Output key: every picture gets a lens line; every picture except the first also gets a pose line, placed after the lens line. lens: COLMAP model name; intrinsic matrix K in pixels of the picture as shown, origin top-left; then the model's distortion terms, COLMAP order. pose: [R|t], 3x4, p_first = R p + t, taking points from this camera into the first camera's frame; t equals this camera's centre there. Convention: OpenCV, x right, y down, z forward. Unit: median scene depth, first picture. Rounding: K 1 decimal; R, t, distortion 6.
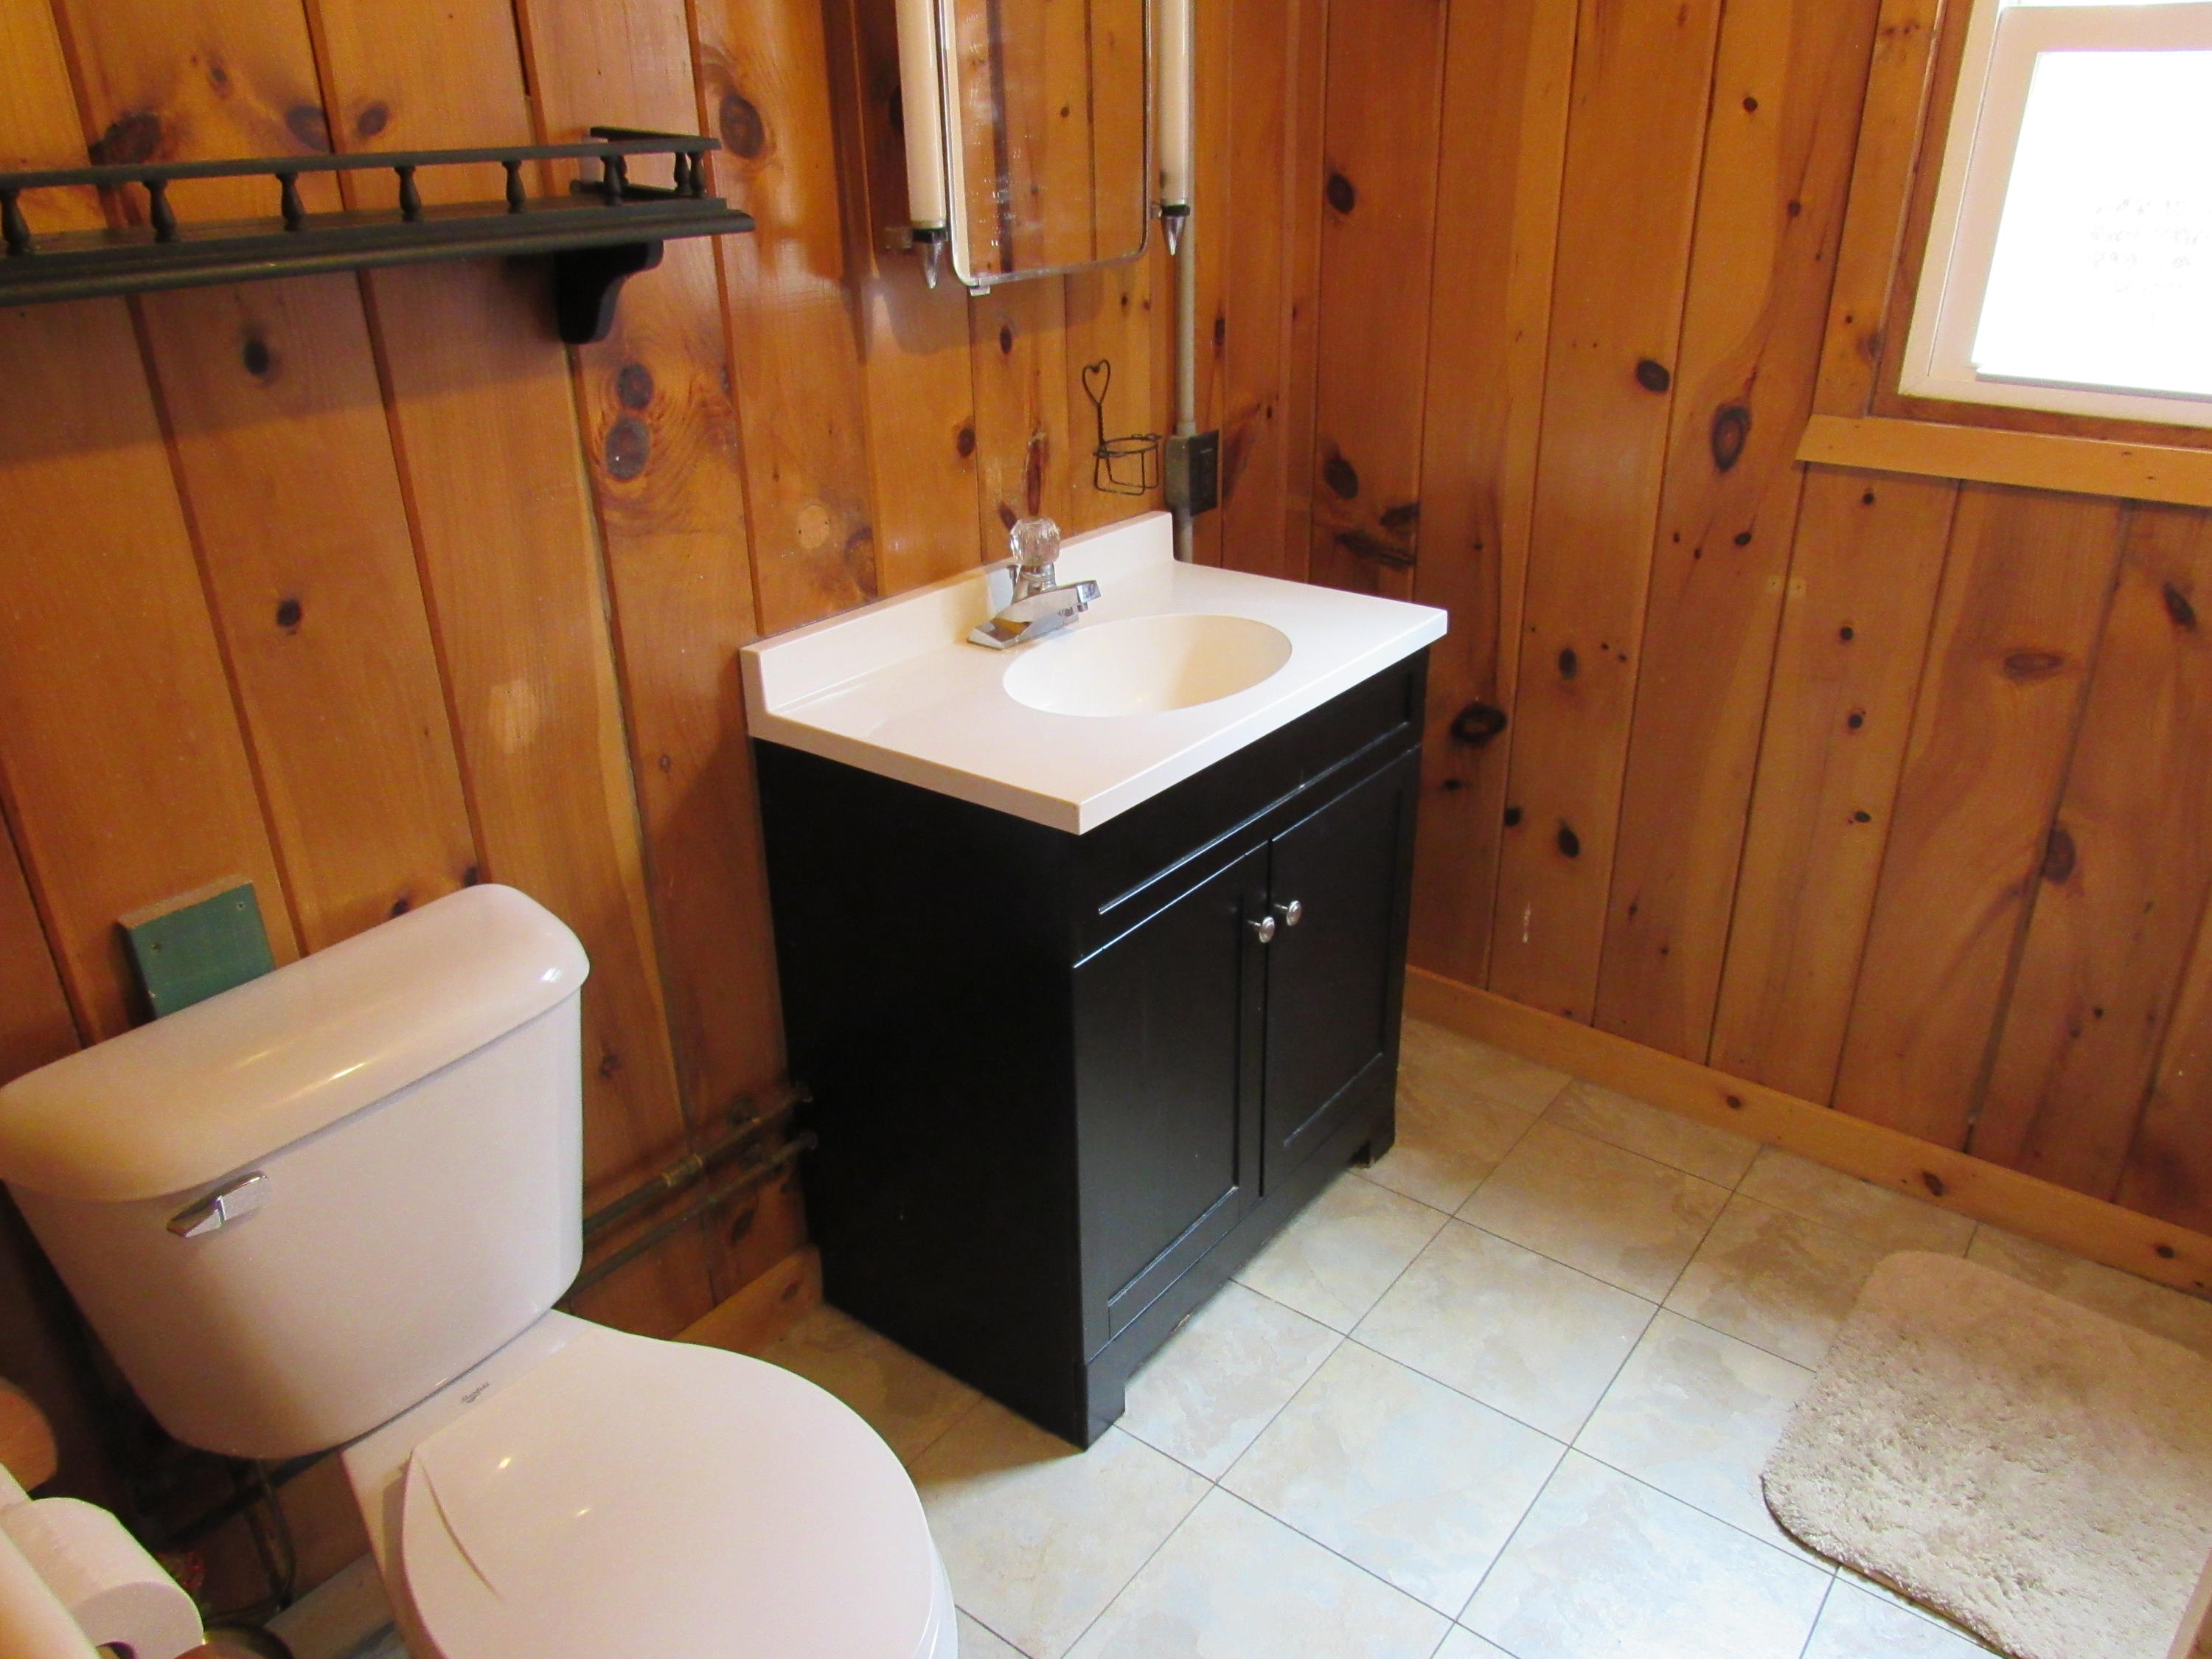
lens RADIAL K [[1583.2, 0, 1086.6], [0, 1583.2, 845.9], [0, 0, 1]] dist [-0.027518, 0.009936]
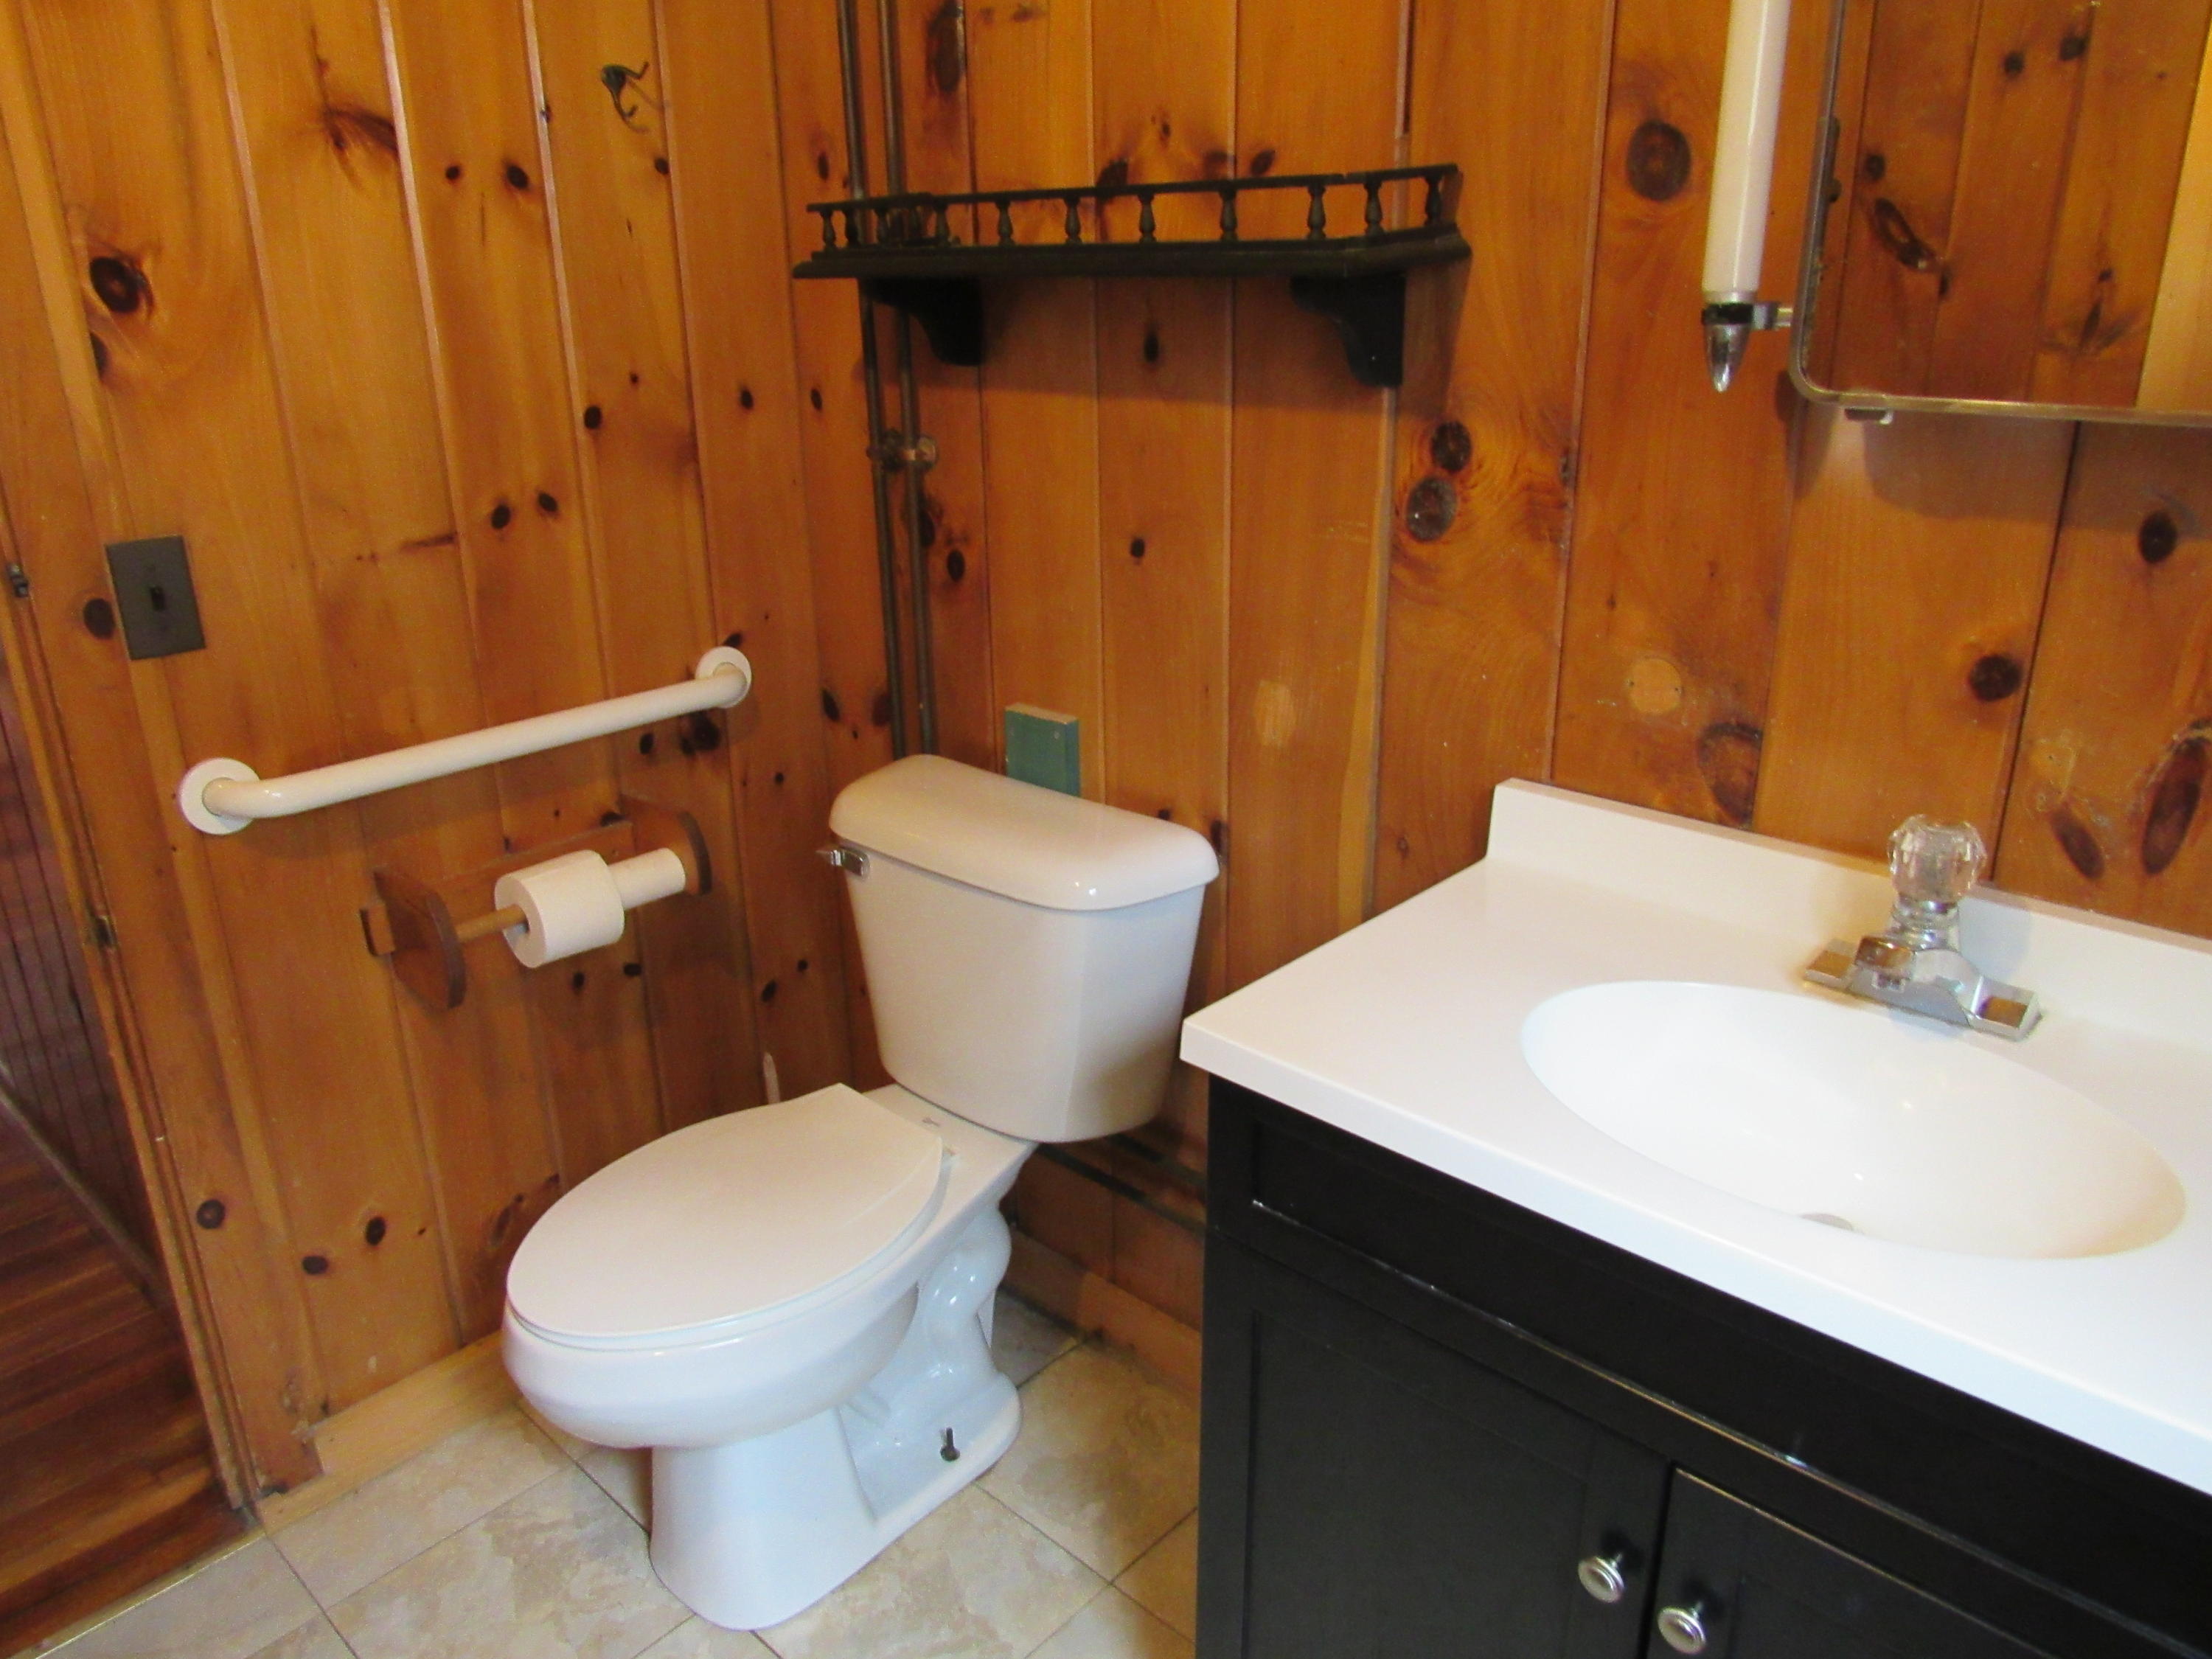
lens RADIAL K [[1583.2, 0, 1086.6], [0, 1583.2, 810.2], [0, 0, 1]] dist [-0.027518, 0.009936]
pose [[-0.093142, 0.374790, -0.922419, 0.637819], [-0.391852, 0.837881, 0.380009, -0.374397], [0.915301, 0.396847, 0.068821, 0.819336]]
